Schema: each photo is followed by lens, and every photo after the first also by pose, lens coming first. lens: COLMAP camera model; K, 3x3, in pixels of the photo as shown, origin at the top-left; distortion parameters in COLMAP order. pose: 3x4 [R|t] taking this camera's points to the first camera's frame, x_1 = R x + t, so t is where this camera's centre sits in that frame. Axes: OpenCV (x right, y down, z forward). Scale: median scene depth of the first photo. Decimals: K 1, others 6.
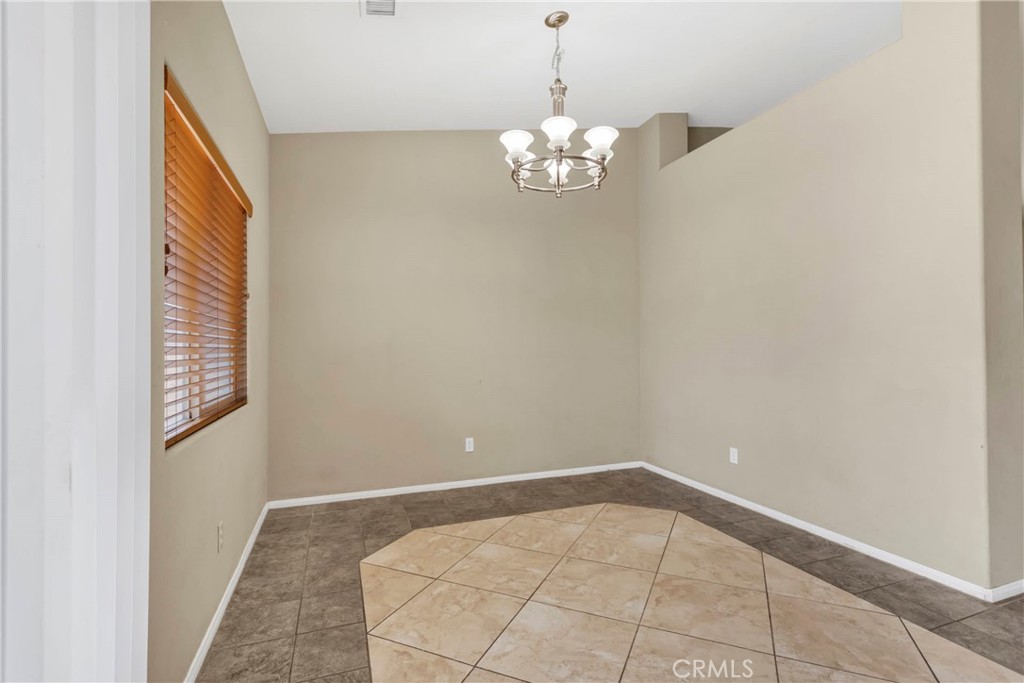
lens RADIAL K [[496.8, 0, 517.0], [0, 496.8, 340.7], [0, 0, 1]] dist [0.001090, 0.000514]
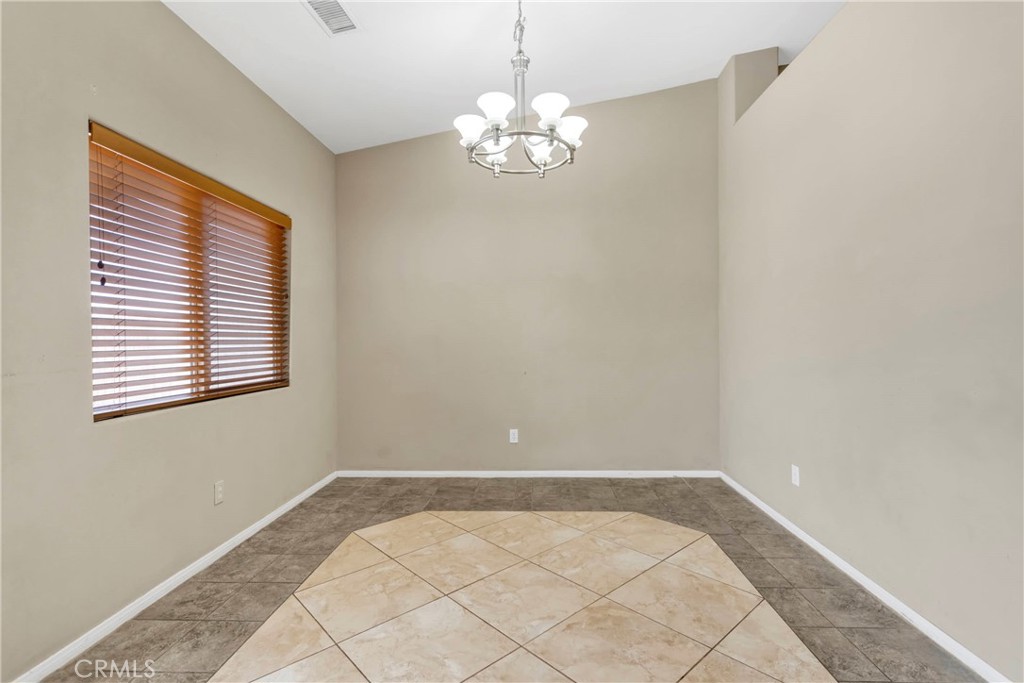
lens RADIAL K [[492.8, 0, 510.9], [0, 492.8, 342.4], [0, 0, 1]] dist [0.002055, 0.000430]
pose [[0.915585, 0.001238, -0.402124, 0.394116], [0.008196, 0.999730, 0.021740, -0.000939], [0.402042, -0.023200, 0.915327, 0.122489]]
